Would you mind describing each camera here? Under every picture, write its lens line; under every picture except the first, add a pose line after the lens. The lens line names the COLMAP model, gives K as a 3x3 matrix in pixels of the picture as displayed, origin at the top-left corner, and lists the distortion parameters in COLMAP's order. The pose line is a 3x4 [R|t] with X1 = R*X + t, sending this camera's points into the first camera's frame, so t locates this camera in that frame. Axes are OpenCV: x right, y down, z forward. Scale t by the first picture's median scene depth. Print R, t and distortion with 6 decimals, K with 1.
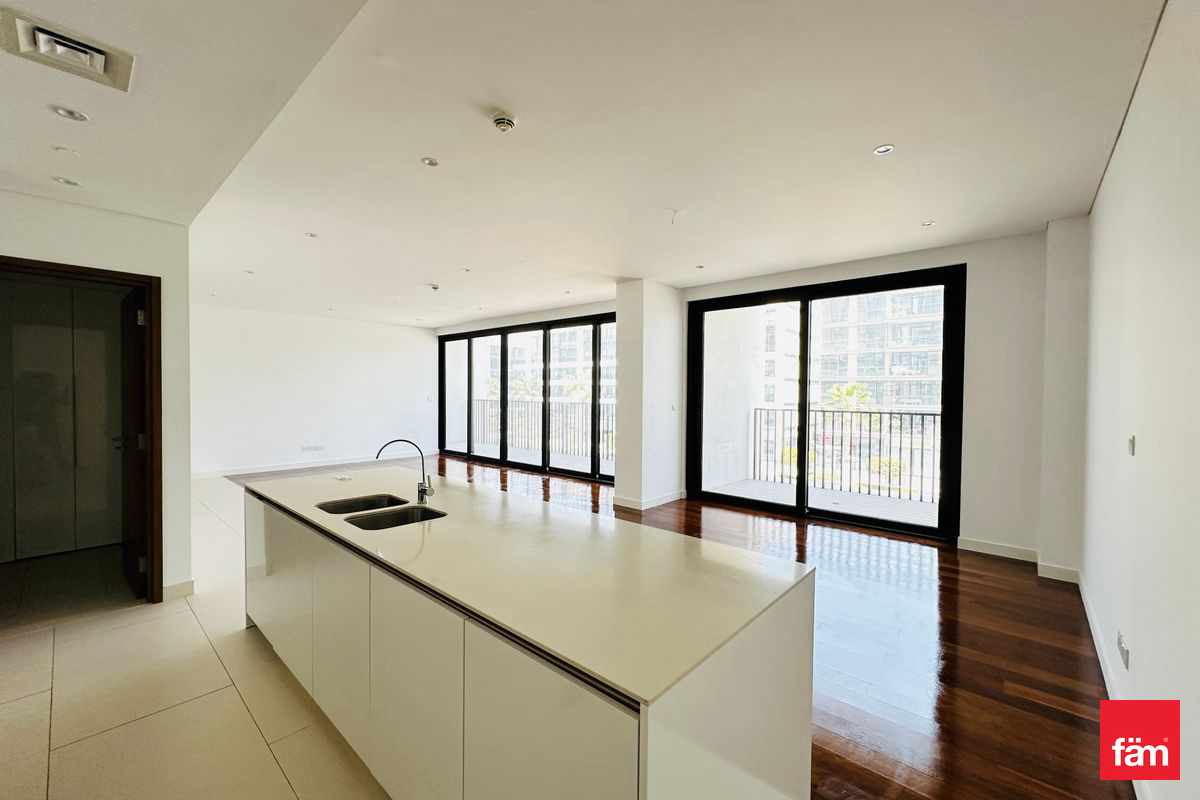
lens RADIAL K [[478.5, 0, 601.4], [0, 478.5, 404.3], [0, 0, 1]] dist [0.000982, -0.000464]
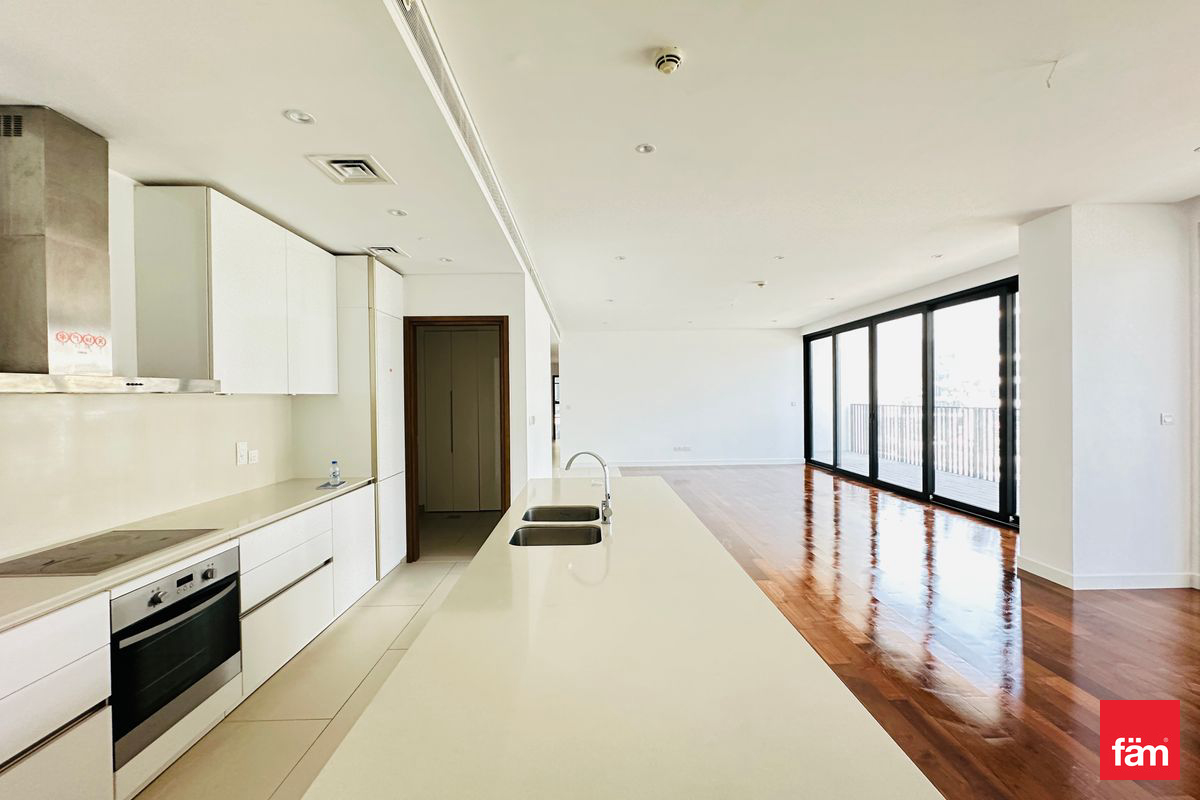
lens RADIAL K [[478.5, 0, 591.1], [0, 478.5, 402.4], [0, 0, 1]] dist [0.000982, -0.000464]
pose [[0.680194, -0.006952, -0.733000, 0.068637], [-0.002155, 0.999932, -0.011484, -0.003327], [0.733029, 0.009391, 0.680132, 0.088580]]
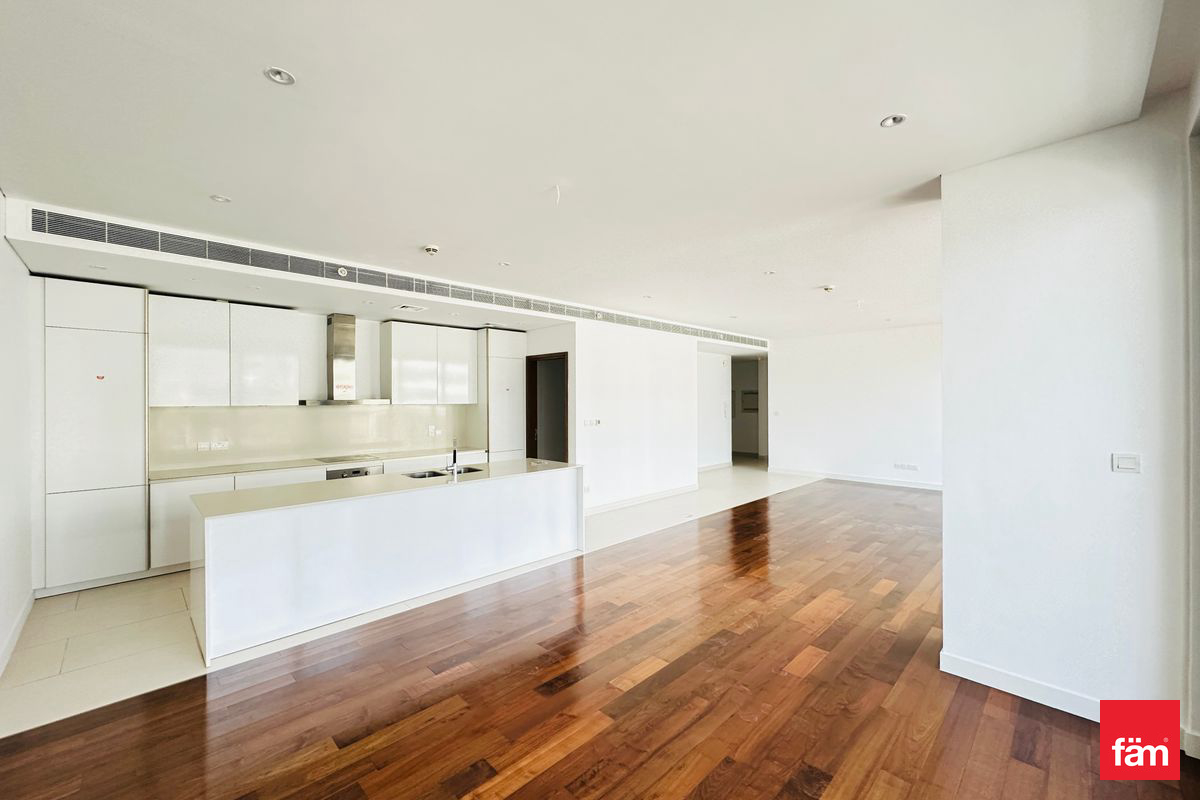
lens RADIAL K [[478.5, 0, 604.0], [0, 478.5, 398.3], [0, 0, 1]] dist [0.000982, -0.000464]
pose [[-0.060982, -0.012104, -0.998065, 0.333433], [-0.023623, 0.999664, -0.010680, -0.017525], [0.997859, 0.022926, -0.061247, 0.408892]]
